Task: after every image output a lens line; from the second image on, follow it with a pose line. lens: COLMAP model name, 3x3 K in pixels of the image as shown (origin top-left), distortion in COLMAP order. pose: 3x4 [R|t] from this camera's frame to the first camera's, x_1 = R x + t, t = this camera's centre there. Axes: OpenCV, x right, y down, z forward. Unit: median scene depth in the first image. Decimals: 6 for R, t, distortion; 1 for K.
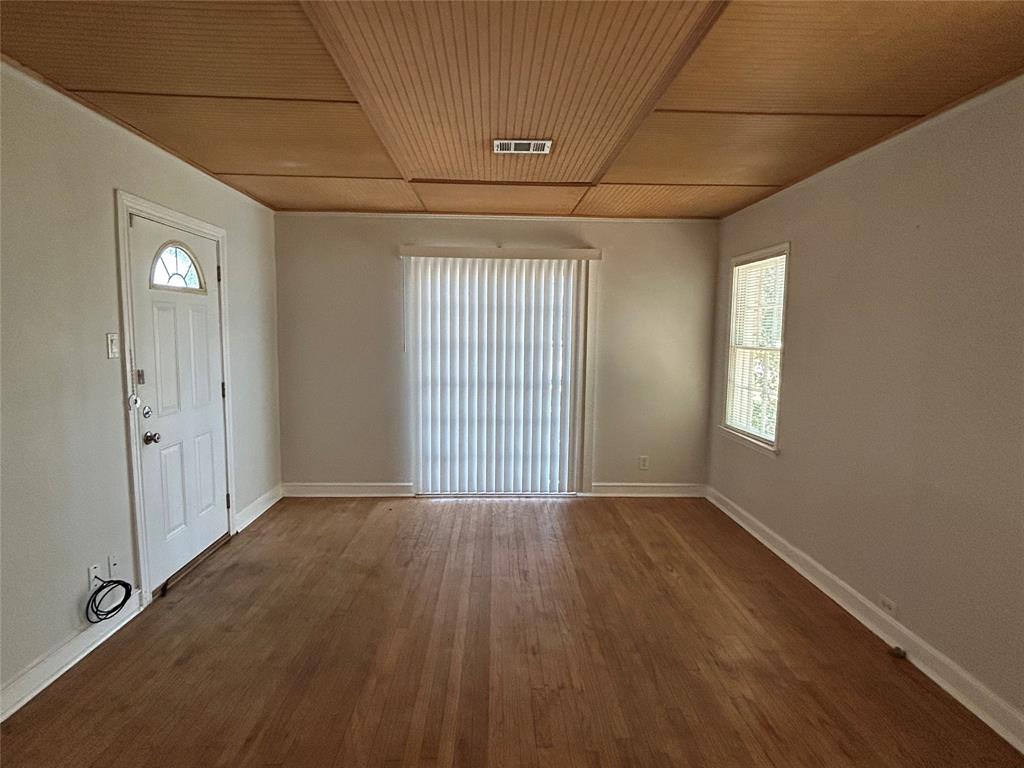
lens RADIAL K [[547.1, 0, 510.5], [0, 547.1, 384.0], [0, 0, 1]] dist [0.004725, -0.000081]
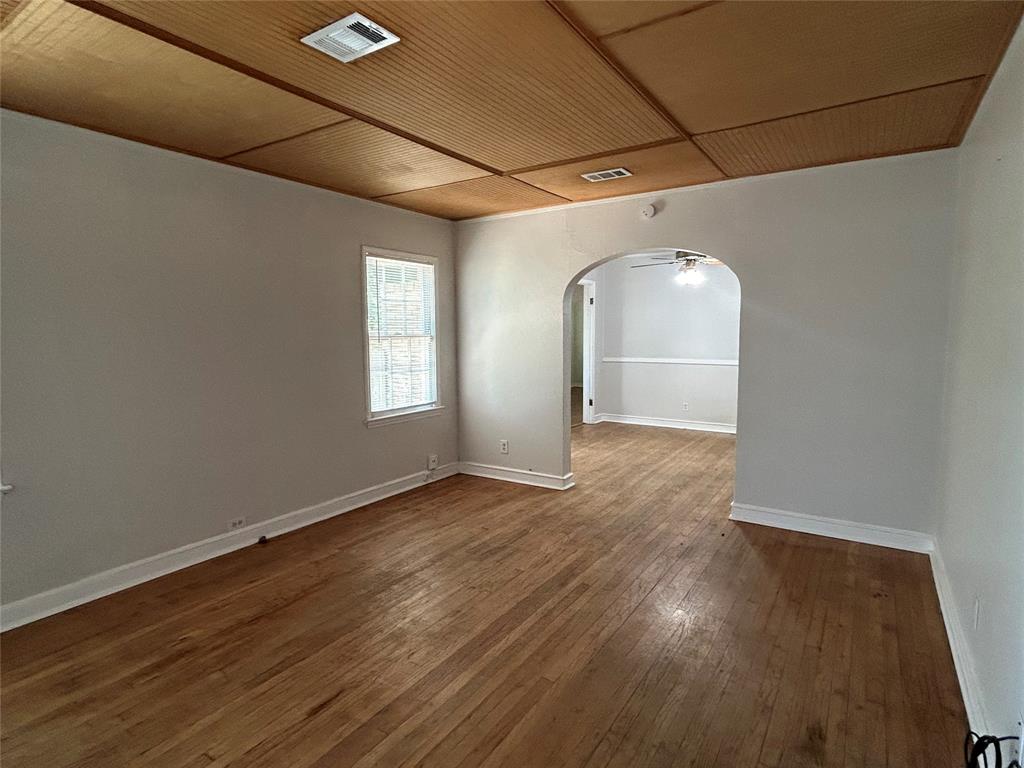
lens RADIAL K [[547.1, 0, 512.0], [0, 547.1, 388.1], [0, 0, 1]] dist [0.004725, -0.000081]
pose [[-0.818593, -0.070139, 0.570075, -0.547595], [0.054911, 0.978414, 0.199227, -0.134423], [-0.571743, 0.194390, -0.797071, 1.484357]]
